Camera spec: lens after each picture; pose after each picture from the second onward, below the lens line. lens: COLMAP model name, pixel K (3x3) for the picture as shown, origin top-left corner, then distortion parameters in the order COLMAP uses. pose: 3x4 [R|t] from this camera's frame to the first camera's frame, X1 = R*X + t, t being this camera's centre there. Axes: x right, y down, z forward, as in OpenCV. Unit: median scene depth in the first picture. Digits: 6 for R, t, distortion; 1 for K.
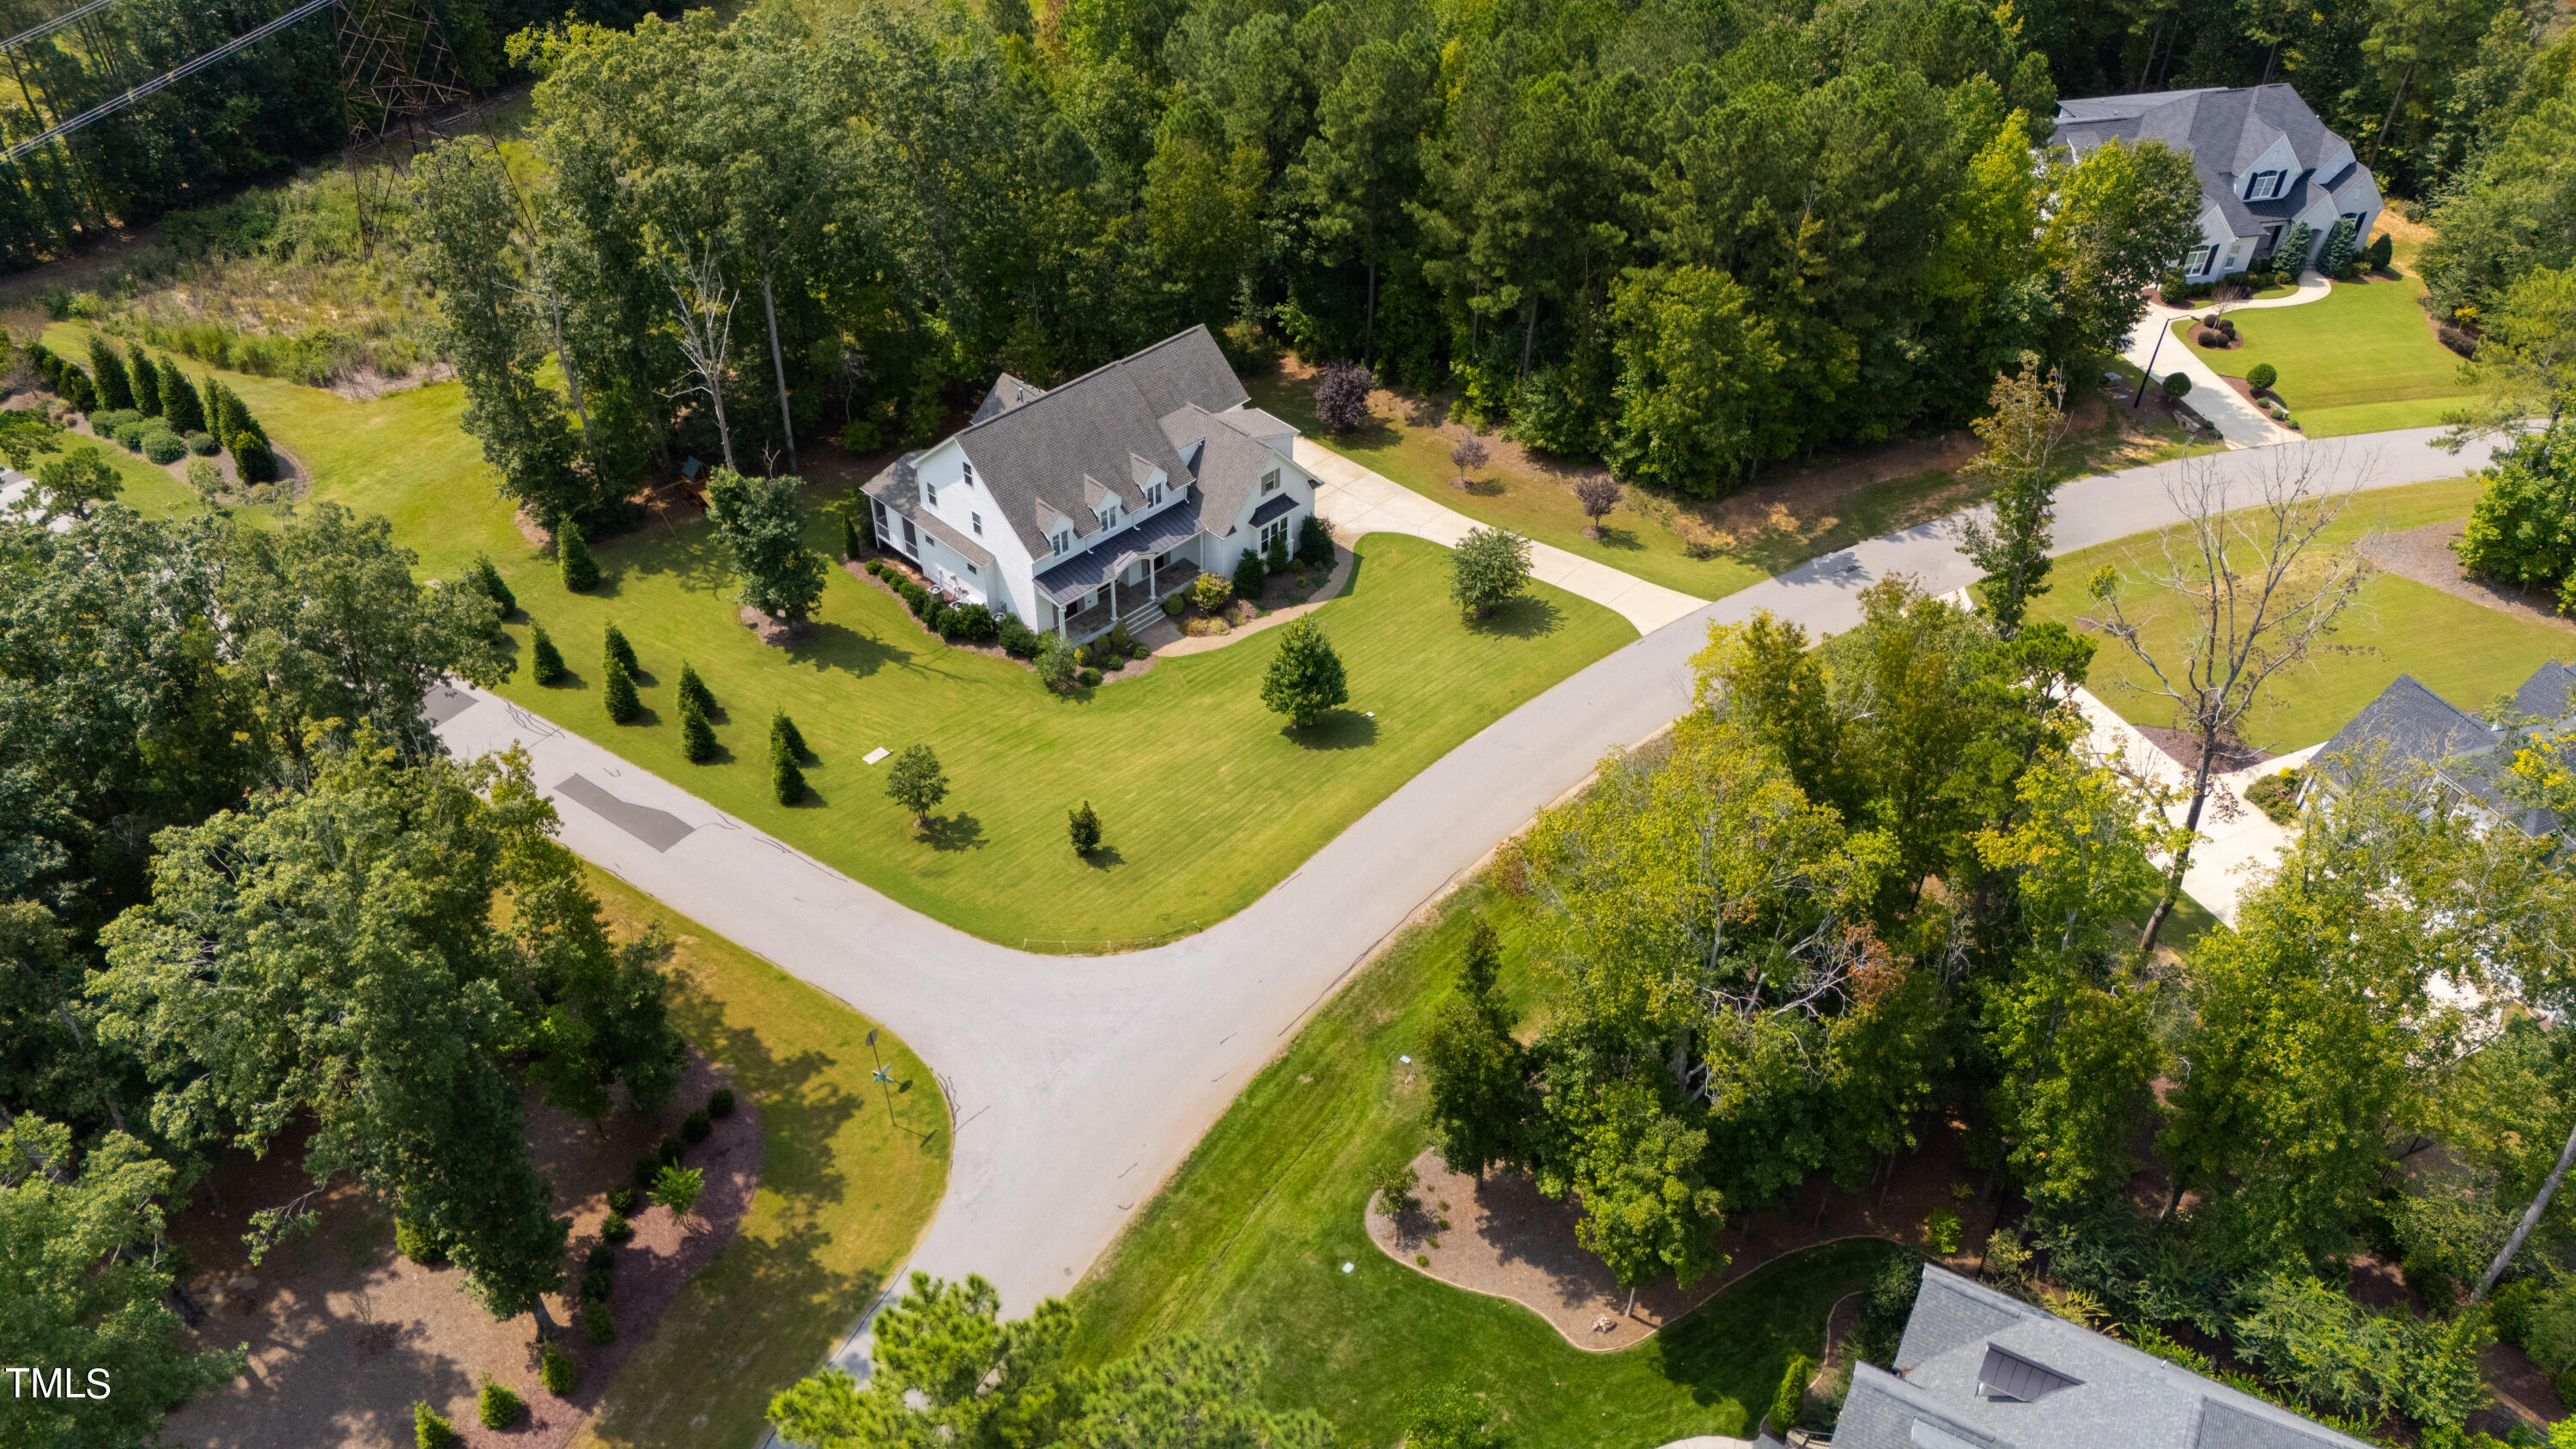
lens RADIAL K [[1892.5, 0, 1272.2], [0, 1892.5, 723.2], [0, 0, 1]] dist [0.093420, -0.090473]
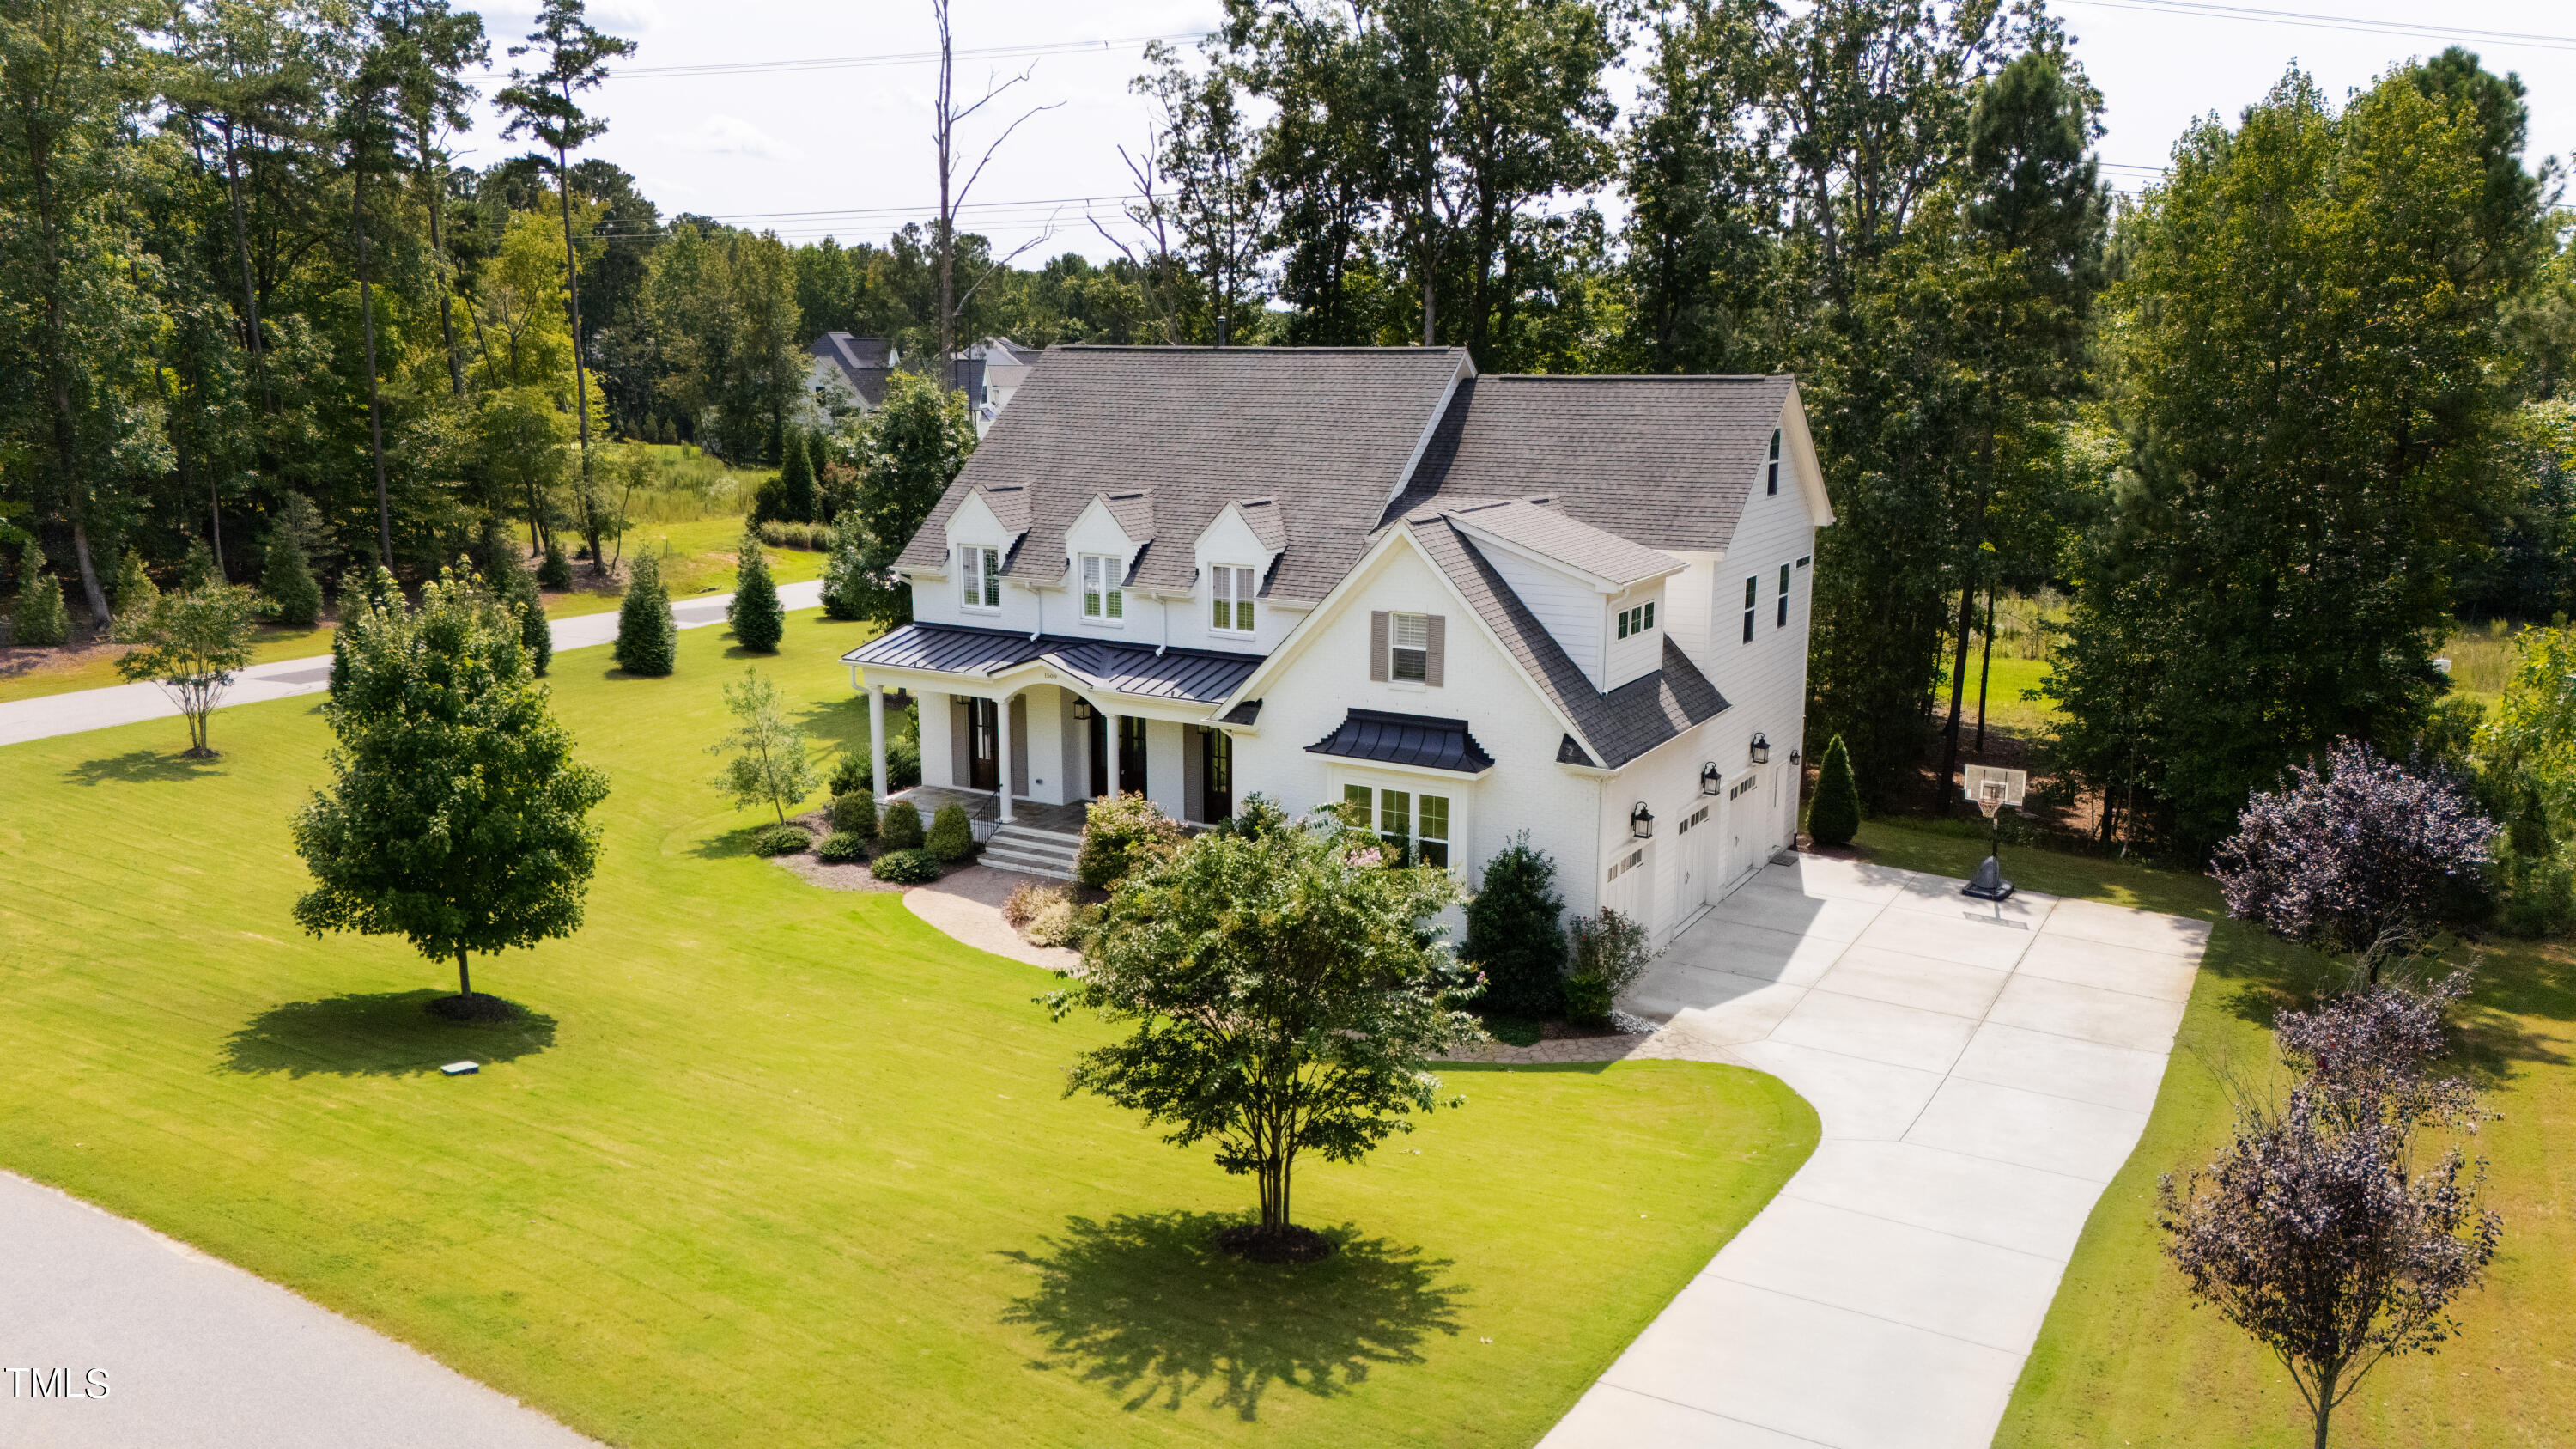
lens RADIAL K [[1892.5, 0, 1272.2], [0, 1892.5, 723.2], [0, 0, 1]] dist [0.093420, -0.090473]
pose [[0.237821, 0.177730, -0.954910, 0.310116], [-0.614595, 0.788818, -0.006249, -0.104895], [0.752139, 0.588369, 0.296829, 0.936622]]
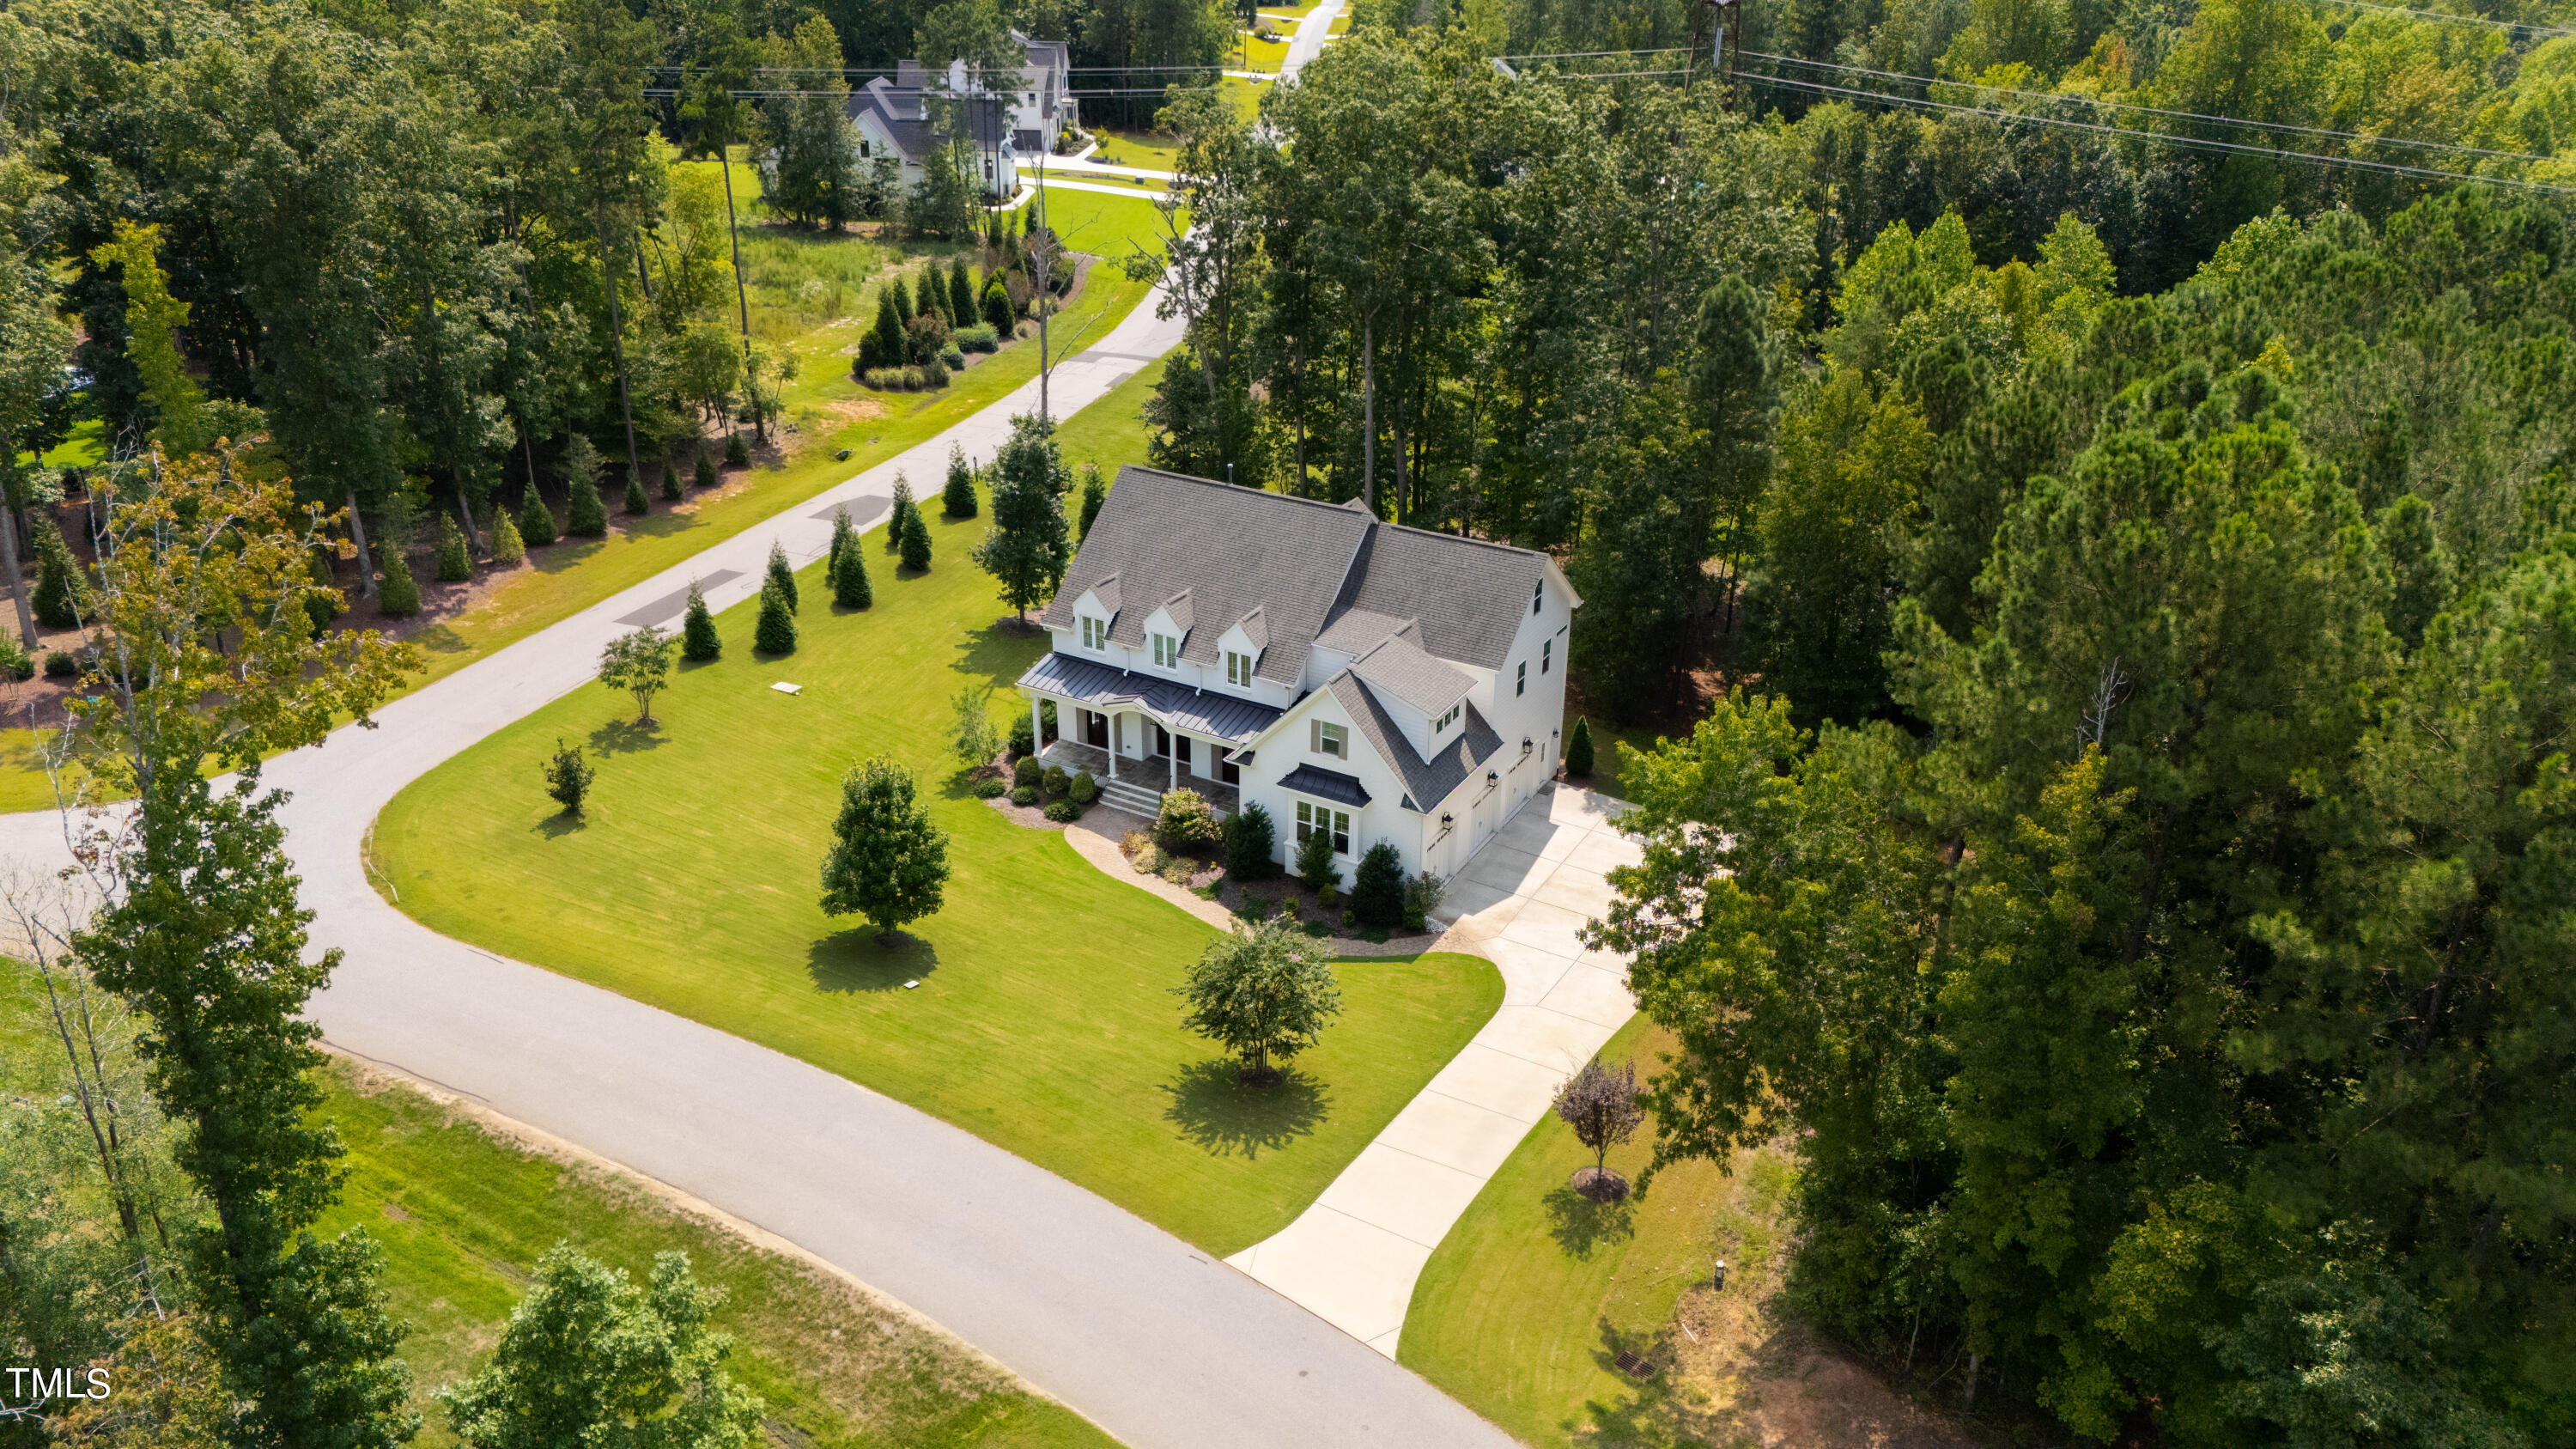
lens RADIAL K [[1892.5, 0, 1272.2], [0, 1892.5, 723.2], [0, 0, 1]] dist [0.093420, -0.090473]
pose [[0.243284, 0.403161, -0.882198, 0.561570], [-0.616380, 0.766525, 0.180320, -0.240345], [0.748925, 0.499900, 0.434984, 0.746200]]
